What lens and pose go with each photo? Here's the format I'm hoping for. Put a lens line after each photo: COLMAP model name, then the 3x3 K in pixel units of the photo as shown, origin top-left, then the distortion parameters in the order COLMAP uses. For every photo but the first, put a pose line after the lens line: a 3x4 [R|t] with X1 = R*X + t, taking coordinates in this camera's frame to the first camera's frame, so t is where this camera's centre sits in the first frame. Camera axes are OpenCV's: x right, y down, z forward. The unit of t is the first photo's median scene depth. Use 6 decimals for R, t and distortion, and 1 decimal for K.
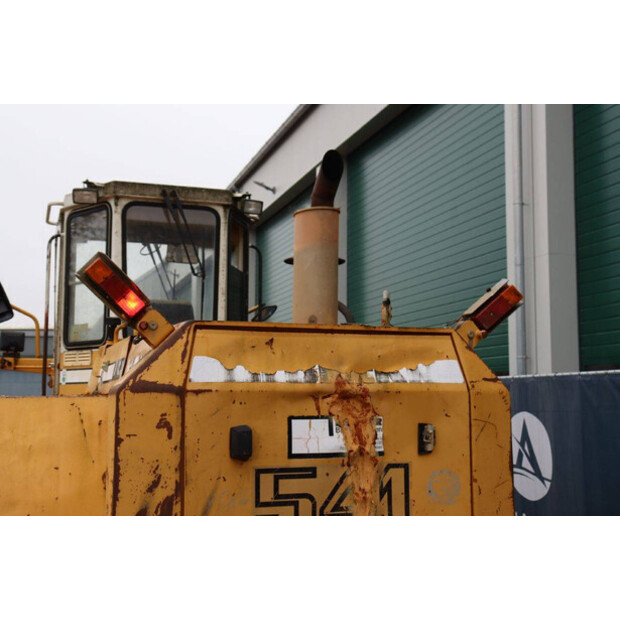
lens RADIAL K [[887.0, 0, 320.5], [0, 887.0, 301.8], [0, 0, 1]] dist [0.061705, 0.000000]
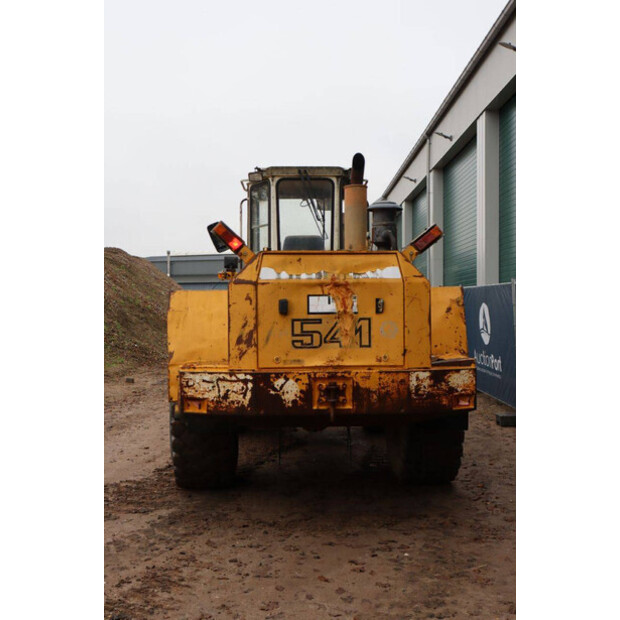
lens RADIAL K [[727.9, 0, 313.1], [0, 727.9, 307.0], [0, 0, 1]] dist [0.000708, 0.000000]
pose [[0.958207, -0.007258, -0.285985, 0.240762], [0.038903, 0.993697, 0.105128, -0.012280], [0.283419, -0.111860, 0.952450, -0.331384]]
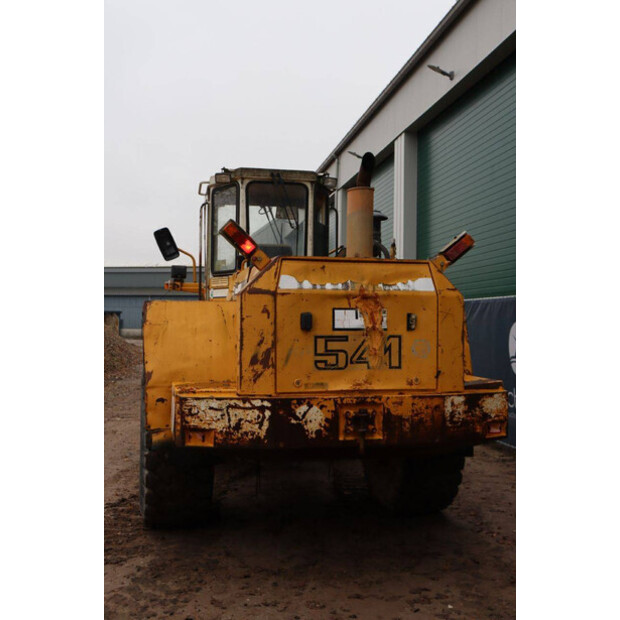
lens RADIAL K [[707.8, 0, 322.9], [0, 707.8, 306.7], [0, 0, 1]] dist [-0.010546, 0.000000]
pose [[0.992778, 0.004001, -0.119901, 0.060726], [0.006588, 0.996117, 0.087789, -0.001159], [0.119786, -0.087945, 0.988897, -0.228316]]
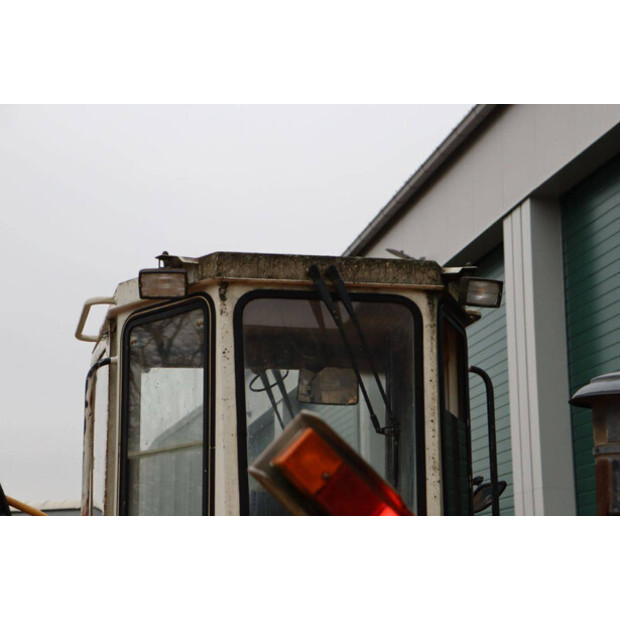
lens RADIAL K [[1486.2, 0, 314.9], [0, 1486.2, 311.0], [0, 0, 1]] dist [0.533984, 0.000000]
pose [[0.993809, -0.034750, -0.105526, -0.086708], [0.024684, 0.995148, -0.095240, -0.018993], [0.108323, 0.092046, 0.989845, 0.161201]]
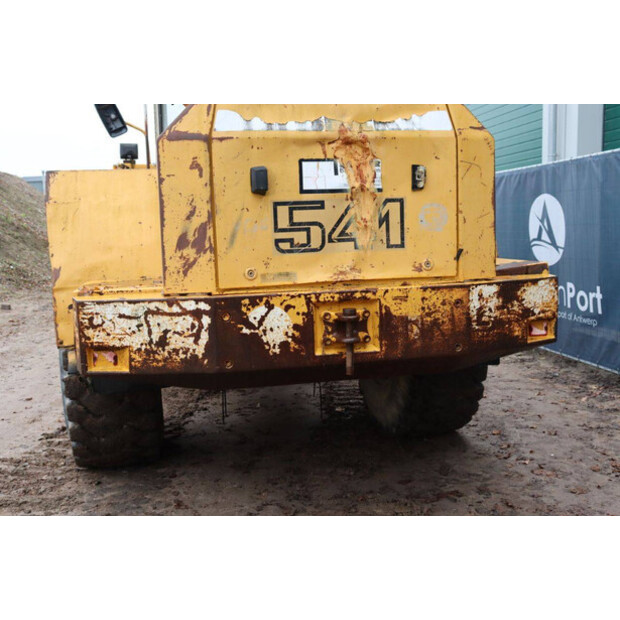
lens RADIAL K [[707.8, 0, 312.5], [0, 707.8, 298.9], [0, 0, 1]] dist [-0.010546, 0.000000]
pose [[0.991329, -0.016302, -0.130389, 0.053444], [0.044540, 0.975223, 0.216696, 0.054371], [0.123626, -0.220625, 0.967492, 0.013427]]
